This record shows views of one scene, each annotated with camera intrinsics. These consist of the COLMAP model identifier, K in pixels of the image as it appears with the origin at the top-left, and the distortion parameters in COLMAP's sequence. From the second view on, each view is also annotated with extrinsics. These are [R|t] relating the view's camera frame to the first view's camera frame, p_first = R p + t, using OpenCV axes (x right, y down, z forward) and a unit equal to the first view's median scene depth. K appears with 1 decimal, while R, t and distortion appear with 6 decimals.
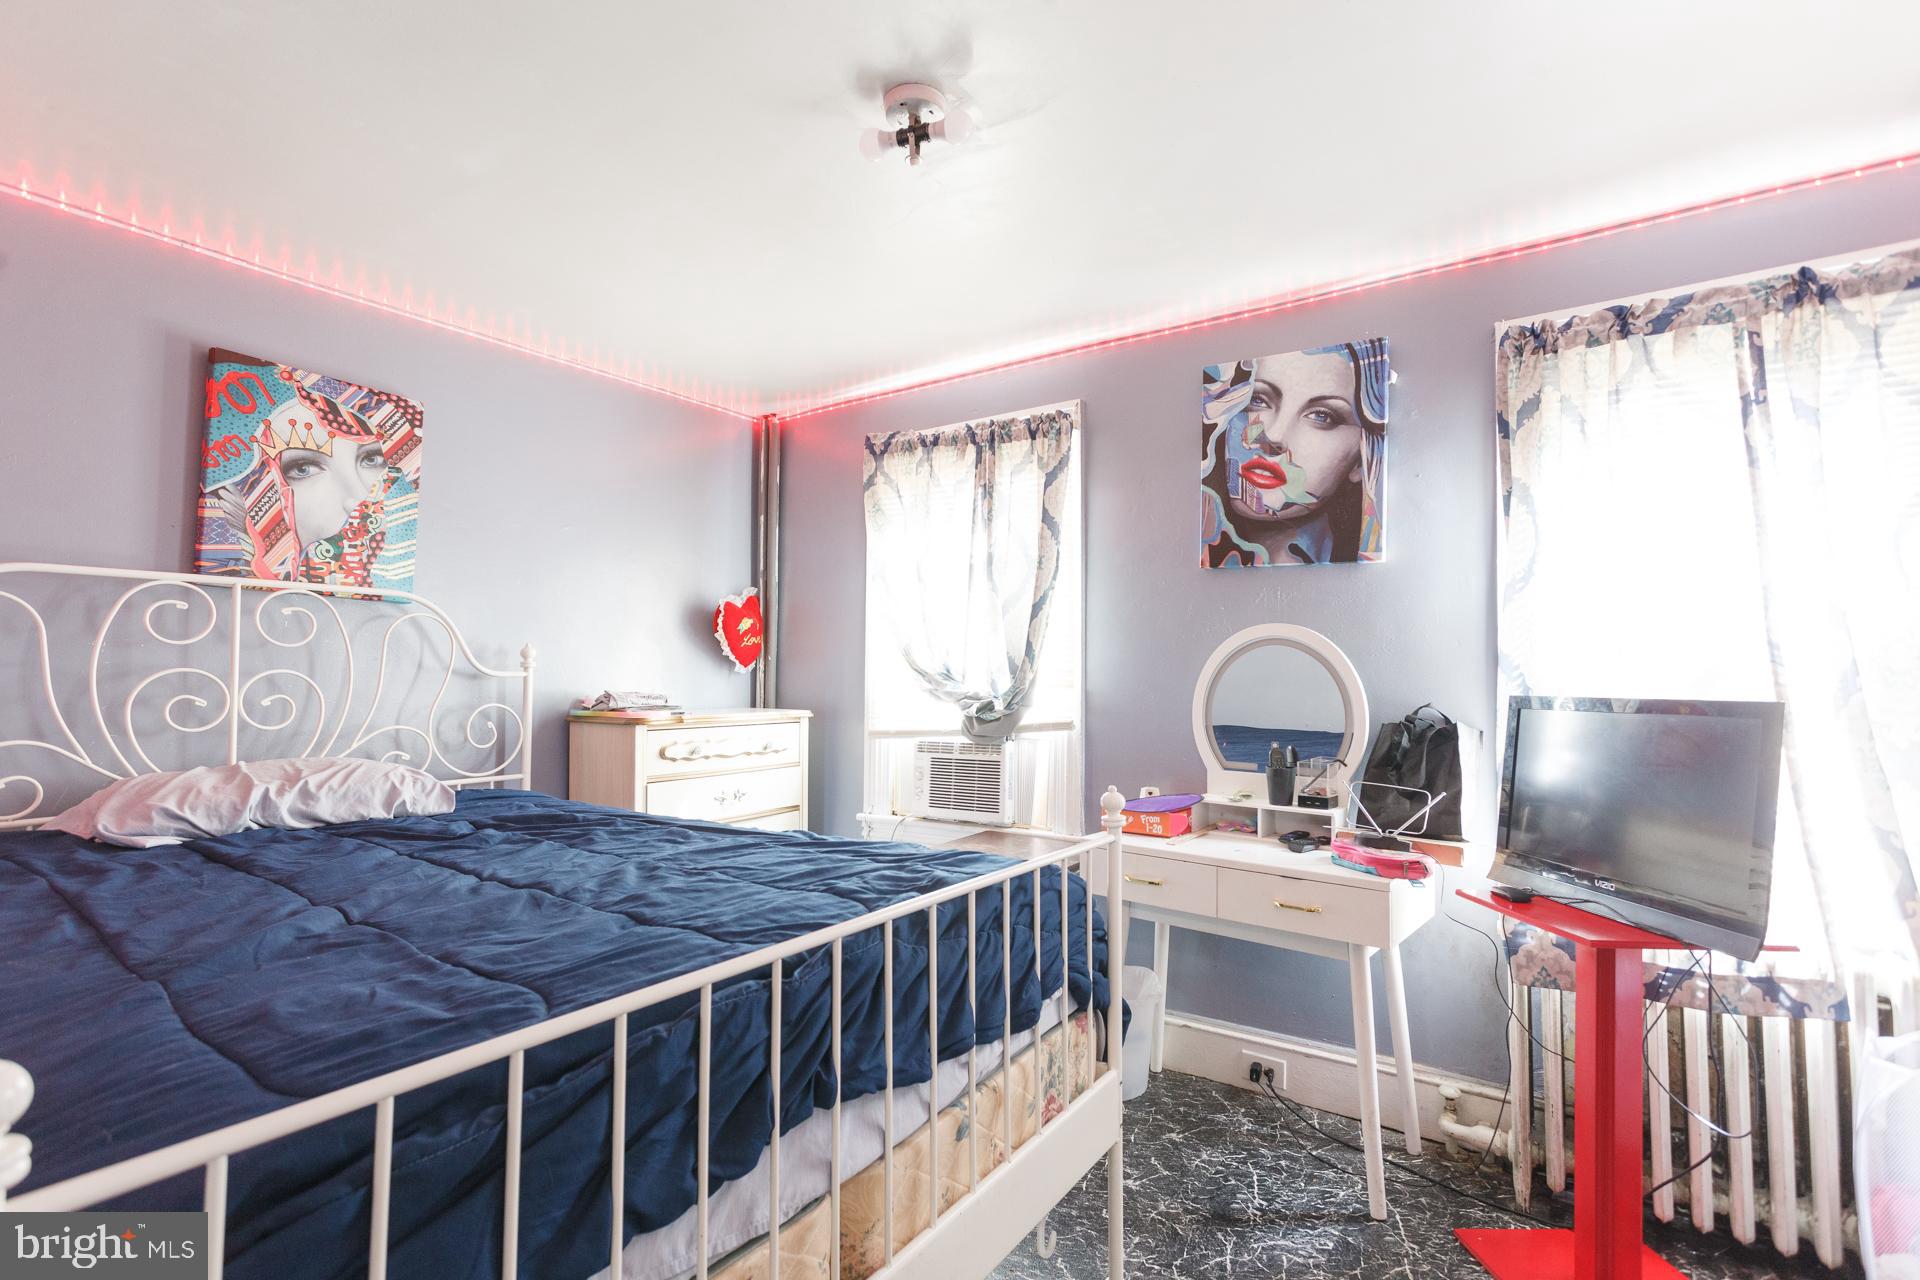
lens RADIAL K [[916.8, 0, 945.1], [0, 916.8, 638.5], [0, 0, 1]] dist [0.001255, 0.004343]
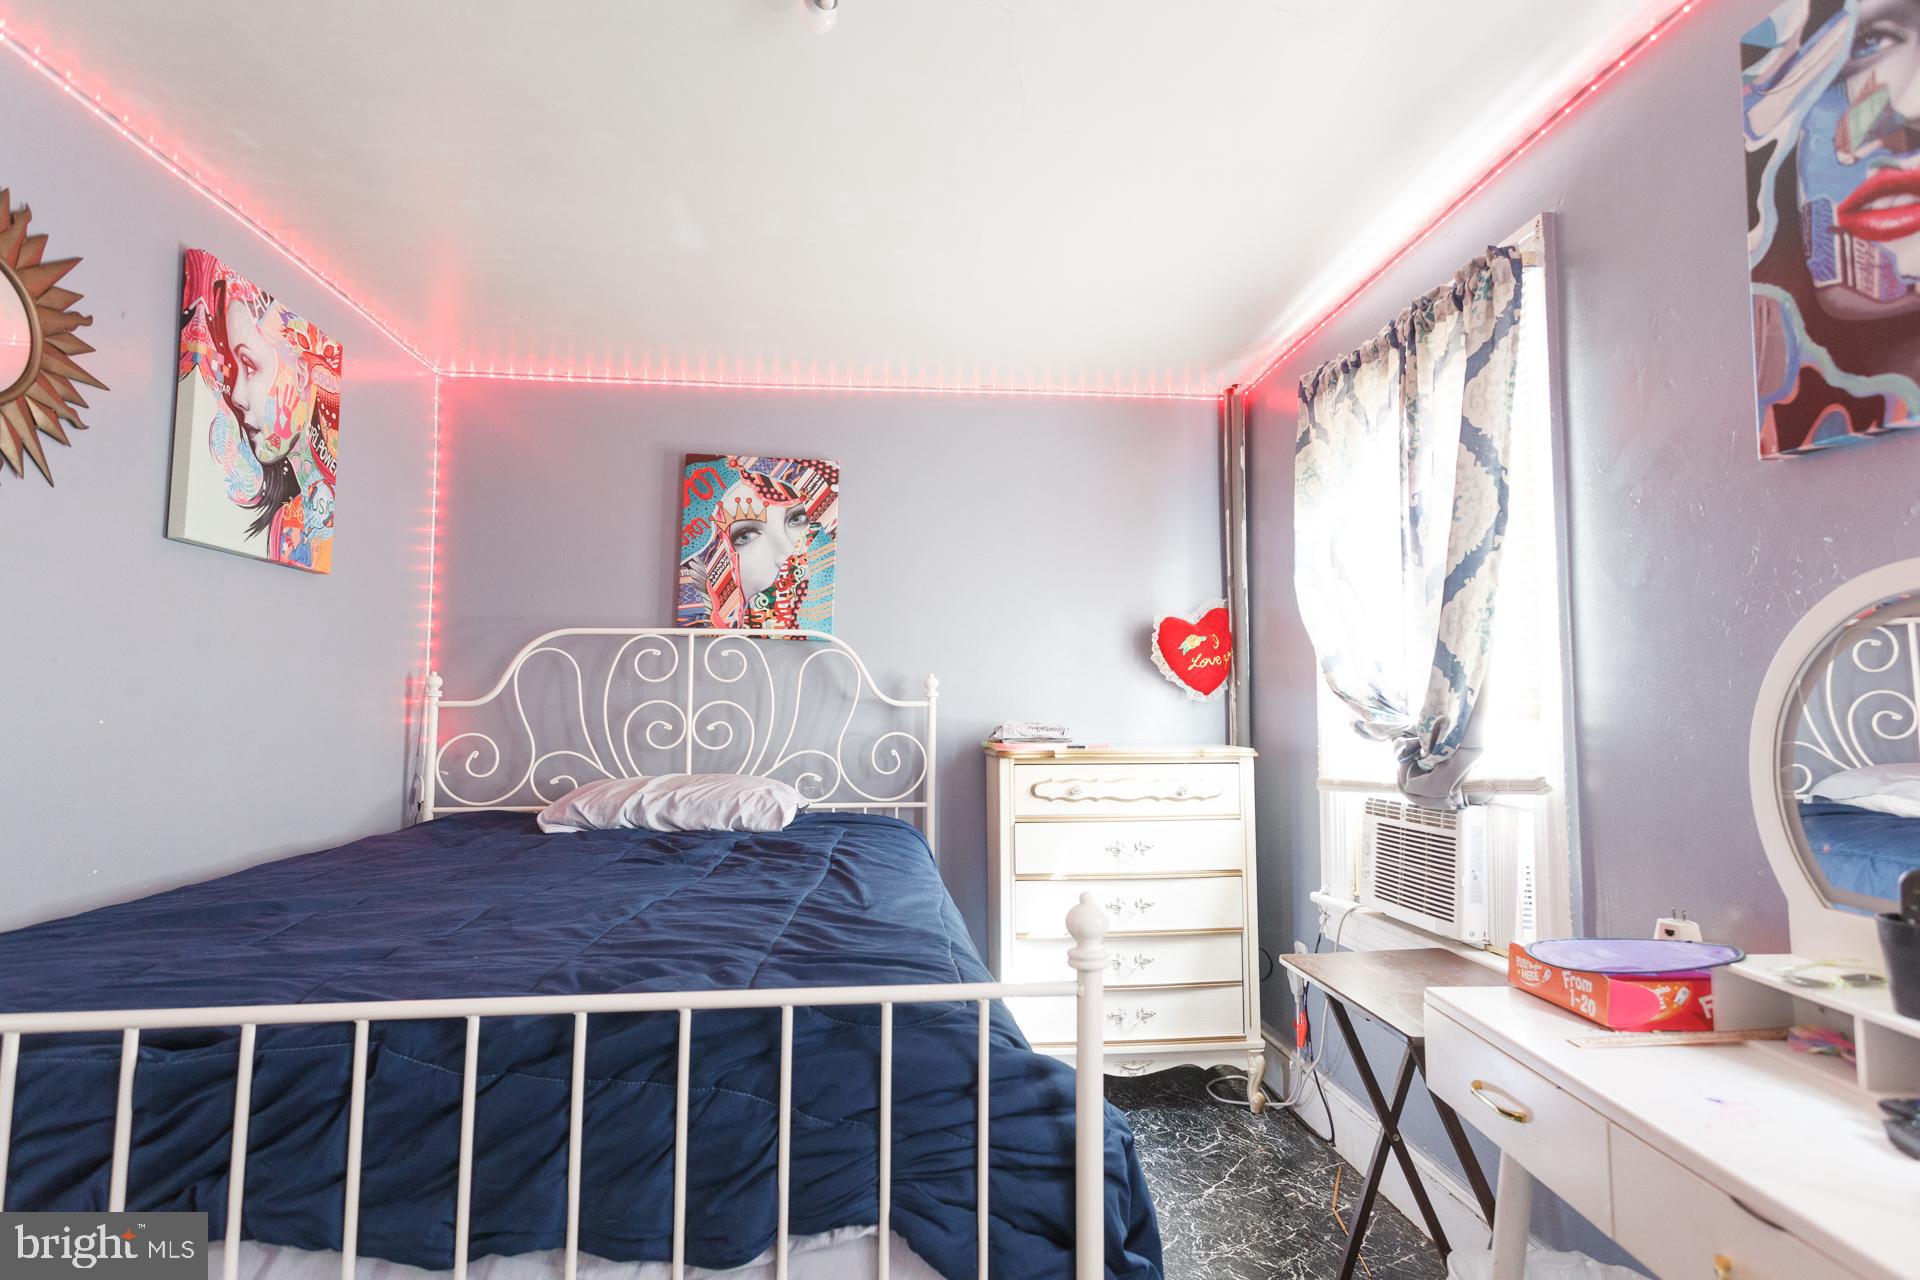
lens RADIAL K [[916.8, 0, 955.6], [0, 916.8, 641.8], [0, 0, 1]] dist [0.001255, 0.004343]
pose [[0.647166, -0.061228, -0.759886, 0.371775], [0.033841, 0.998094, -0.051601, 0.025855], [0.761598, 0.007679, 0.648005, 0.397539]]
